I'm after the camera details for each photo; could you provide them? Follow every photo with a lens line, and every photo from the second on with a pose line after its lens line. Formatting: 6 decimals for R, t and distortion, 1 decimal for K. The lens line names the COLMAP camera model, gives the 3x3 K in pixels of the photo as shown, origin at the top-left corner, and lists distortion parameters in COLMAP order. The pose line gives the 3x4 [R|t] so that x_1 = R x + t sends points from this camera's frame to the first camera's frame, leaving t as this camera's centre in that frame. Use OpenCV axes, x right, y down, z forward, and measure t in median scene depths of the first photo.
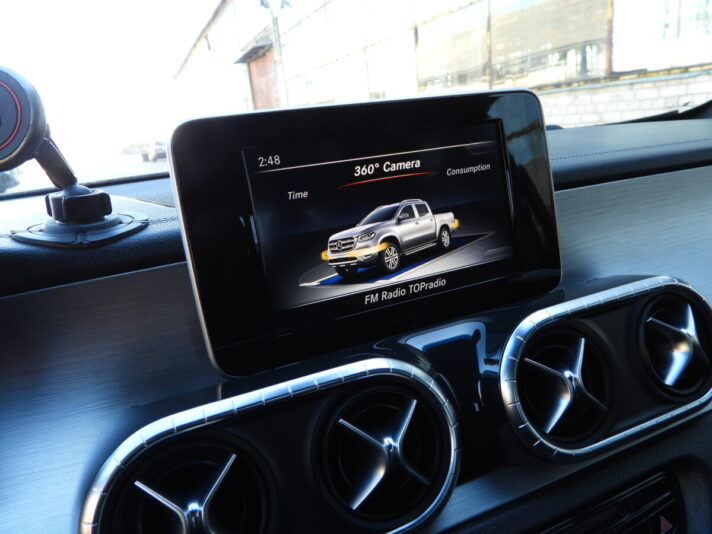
lens RADIAL K [[513.7, 0, 361.1], [0, 513.7, 262.3], [0, 0, 1]] dist [-0.010503, -0.003539]
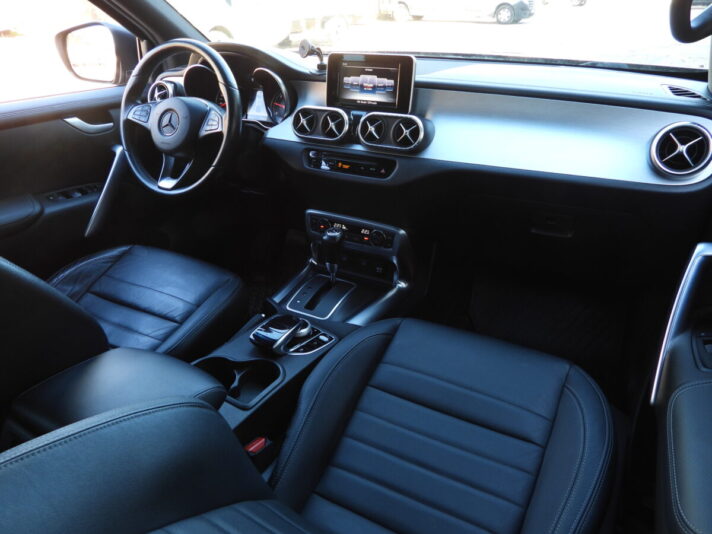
lens RADIAL K [[513.7, 0, 354.7], [0, 513.7, 266.6], [0, 0, 1]] dist [-0.010503, -0.003539]
pose [[0.606836, 0.450334, -0.654942, 3.604352], [-0.246392, 0.889997, 0.383662, -0.356764], [0.755672, -0.071447, 0.651041, -2.008804]]
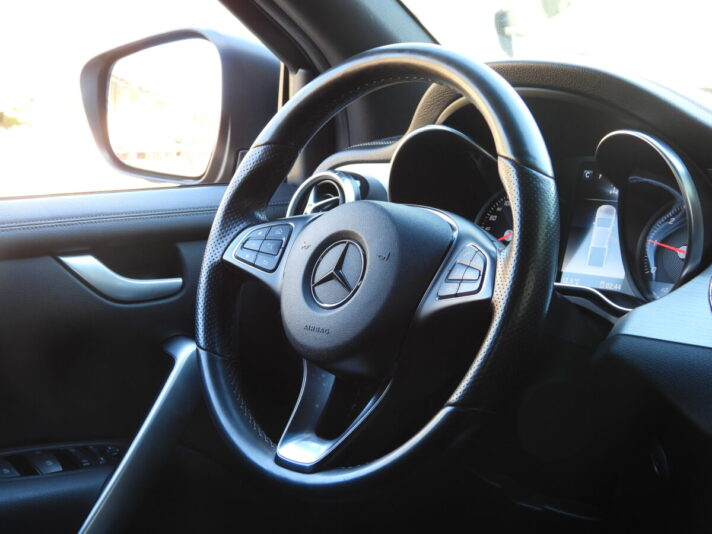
lens RADIAL K [[1461.0, 0, 355.4], [0, 1461.0, 270.1], [0, 0, 1]] dist [-0.052441, 0.000000]
pose [[0.332130, 0.228867, -0.915046, 3.029726], [-0.250268, 0.956727, 0.148453, -0.004810], [0.909426, 0.179701, 0.375036, -1.773296]]
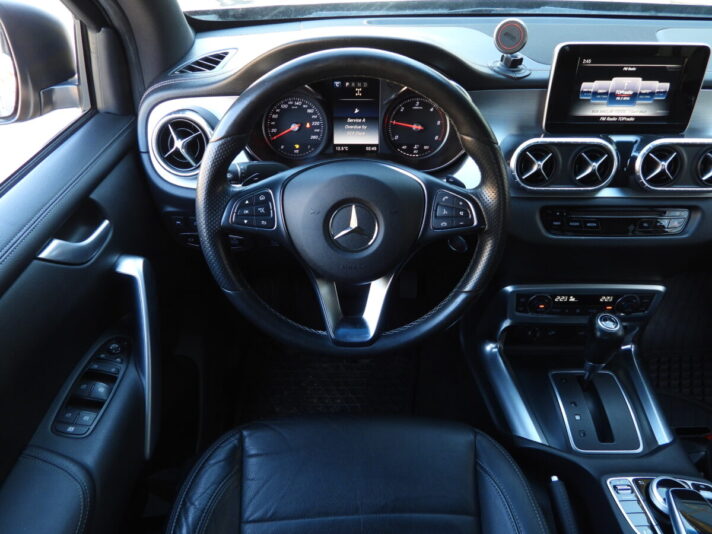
lens RADIAL K [[513.7, 0, 366.0], [0, 513.7, 274.3], [0, 0, 1]] dist [-0.010503, -0.003539]
pose [[0.918534, 0.322256, -0.229012, -0.262891], [-0.195643, 0.873894, 0.445009, -0.181902], [0.343539, -0.363952, 0.865748, -2.219070]]
